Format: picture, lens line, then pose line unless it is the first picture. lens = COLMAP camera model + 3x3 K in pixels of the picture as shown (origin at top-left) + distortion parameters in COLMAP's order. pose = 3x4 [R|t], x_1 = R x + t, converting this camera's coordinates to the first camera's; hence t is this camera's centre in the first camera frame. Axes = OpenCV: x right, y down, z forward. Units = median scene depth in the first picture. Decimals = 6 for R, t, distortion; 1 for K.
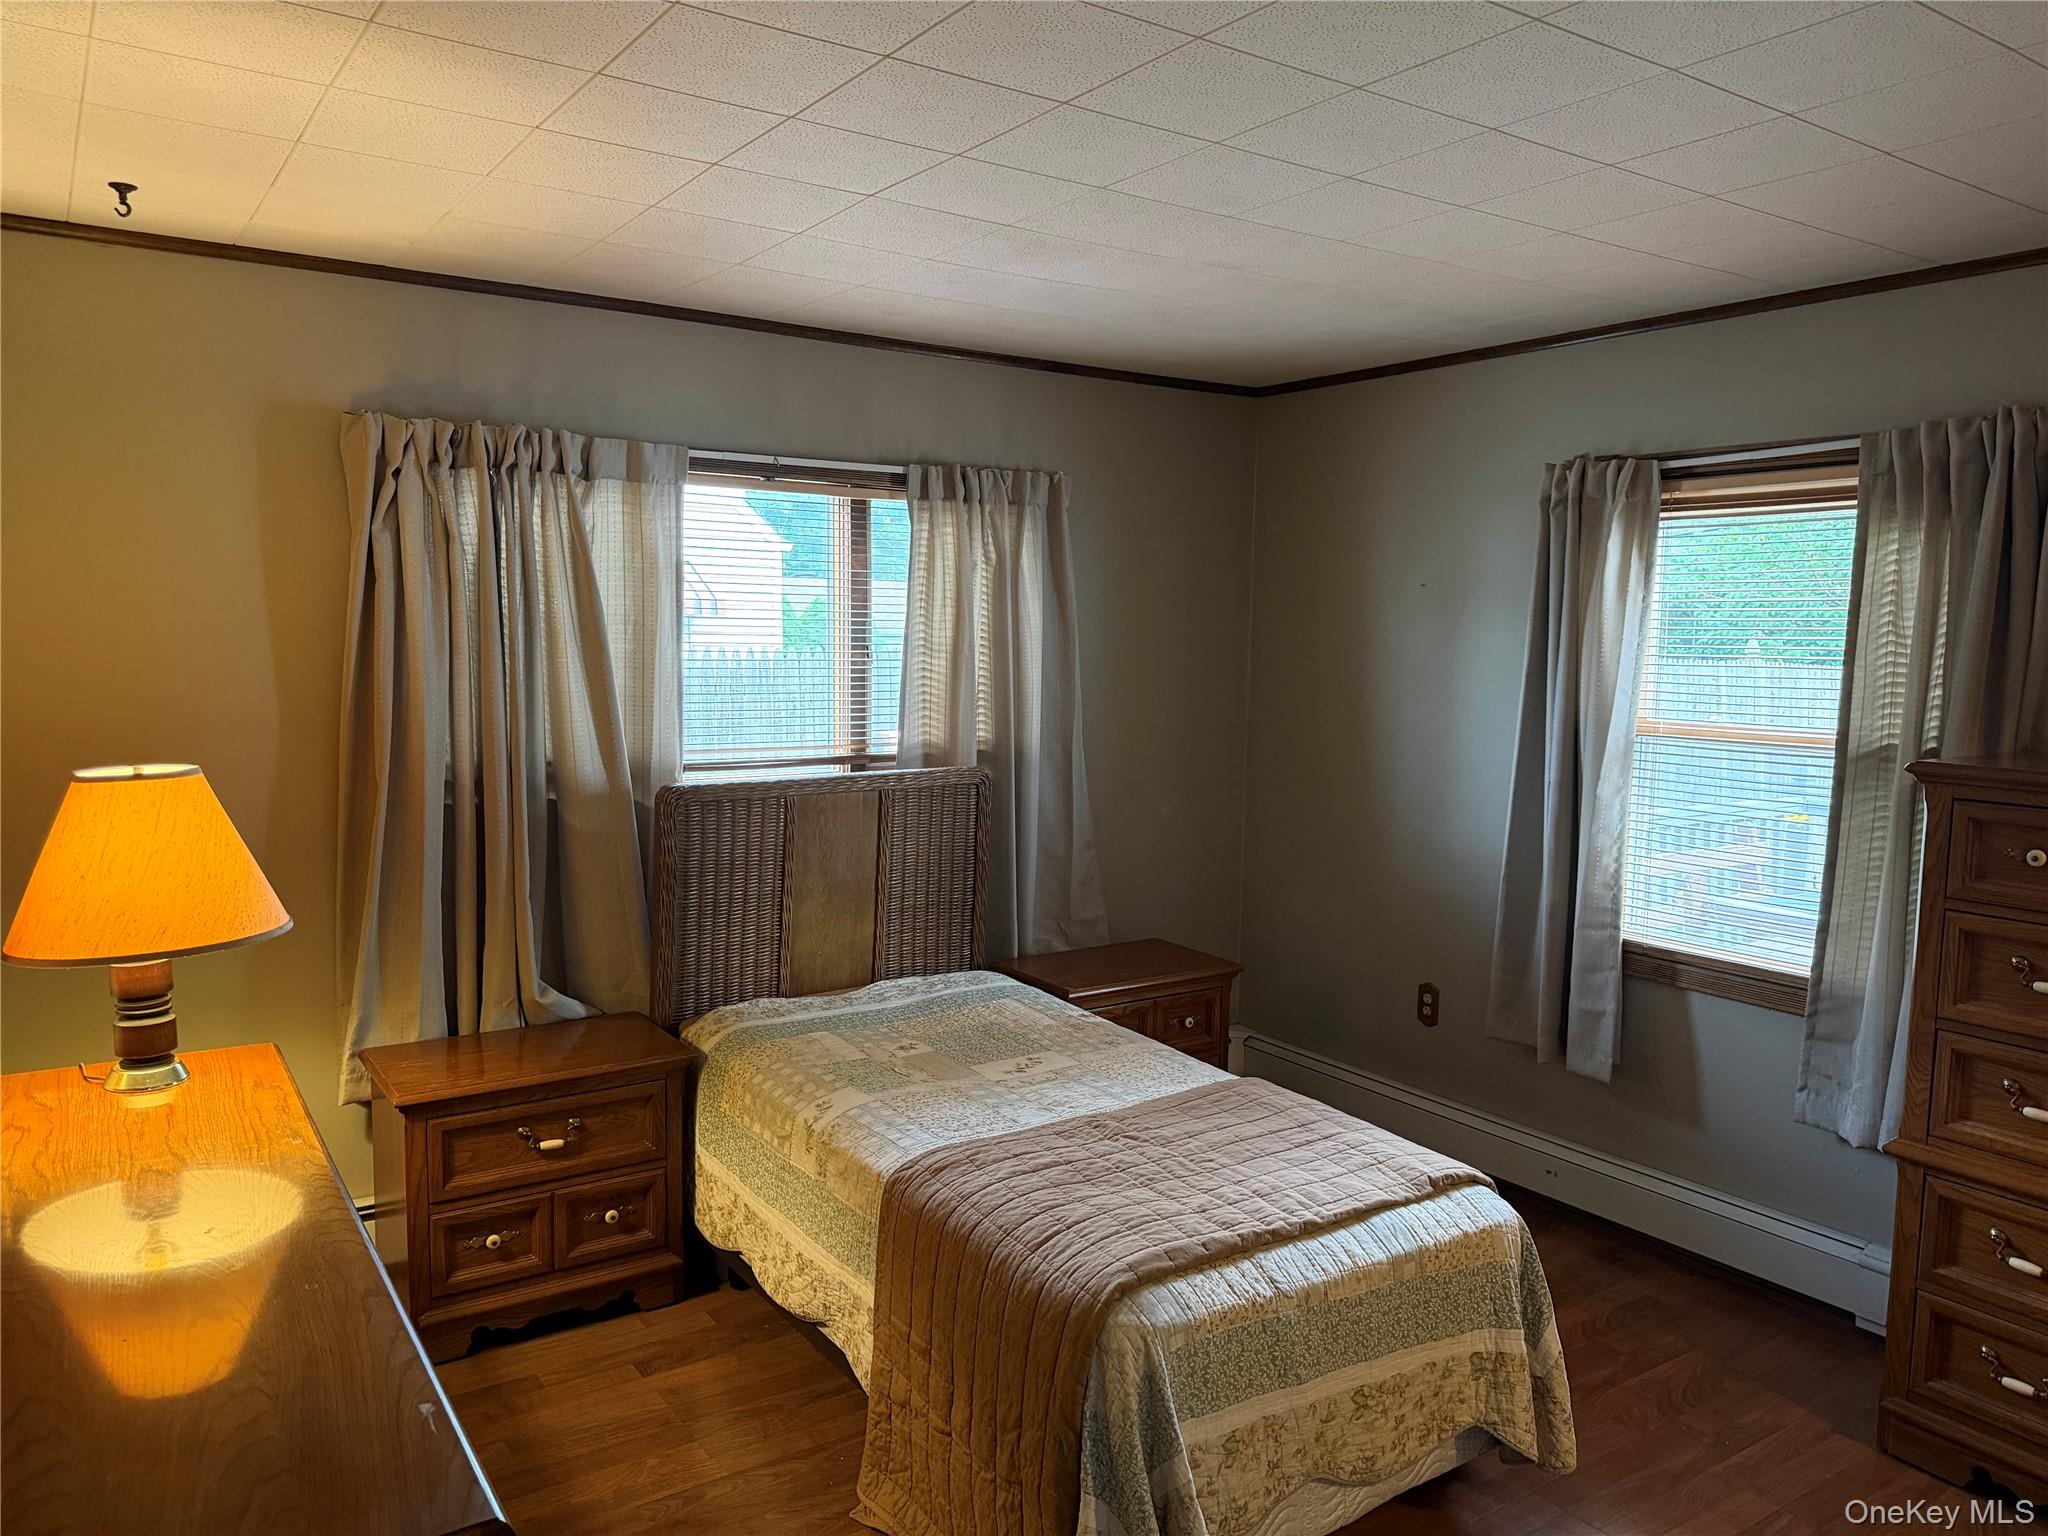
lens RADIAL K [[1440.5, 0, 1017.3], [0, 1440.5, 769.7], [0, 0, 1]] dist [0.068677, -0.074060]
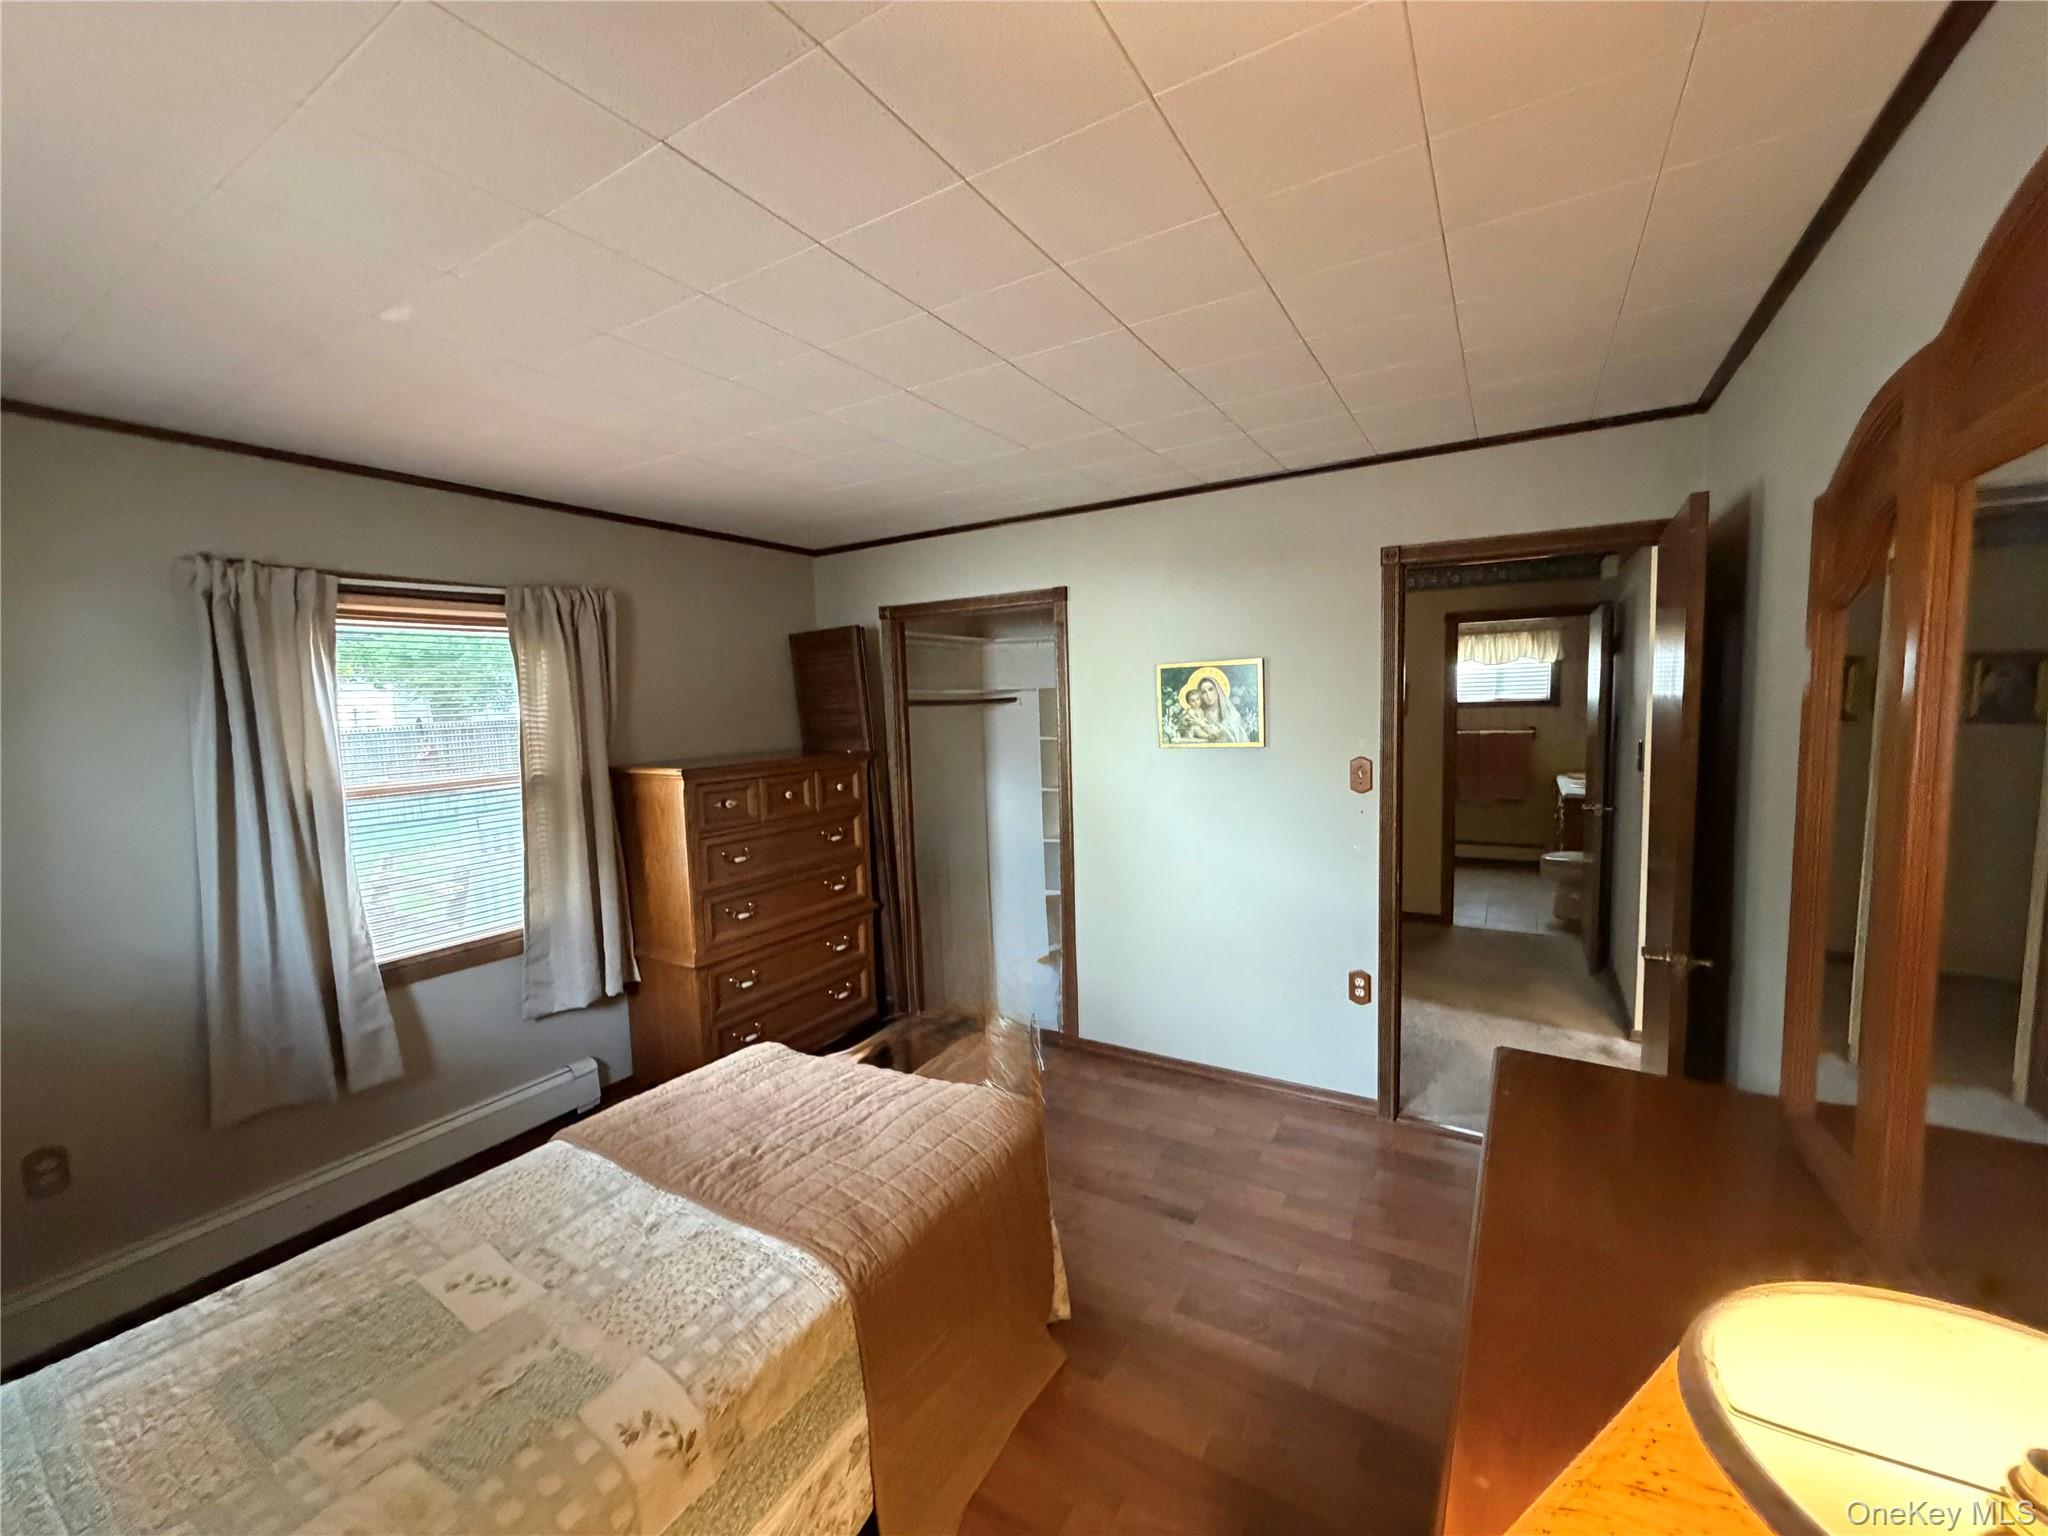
lens RADIAL K [[819.5, 0, 1014.7], [0, 819.5, 774.9], [0, 0, 1]] dist [-0.000655, 0.000008]
pose [[-0.410211, -0.086715, 0.907859, -0.441520], [0.119343, 0.981805, 0.147703, -0.083131], [-0.904148, 0.168936, -0.392398, 0.796508]]
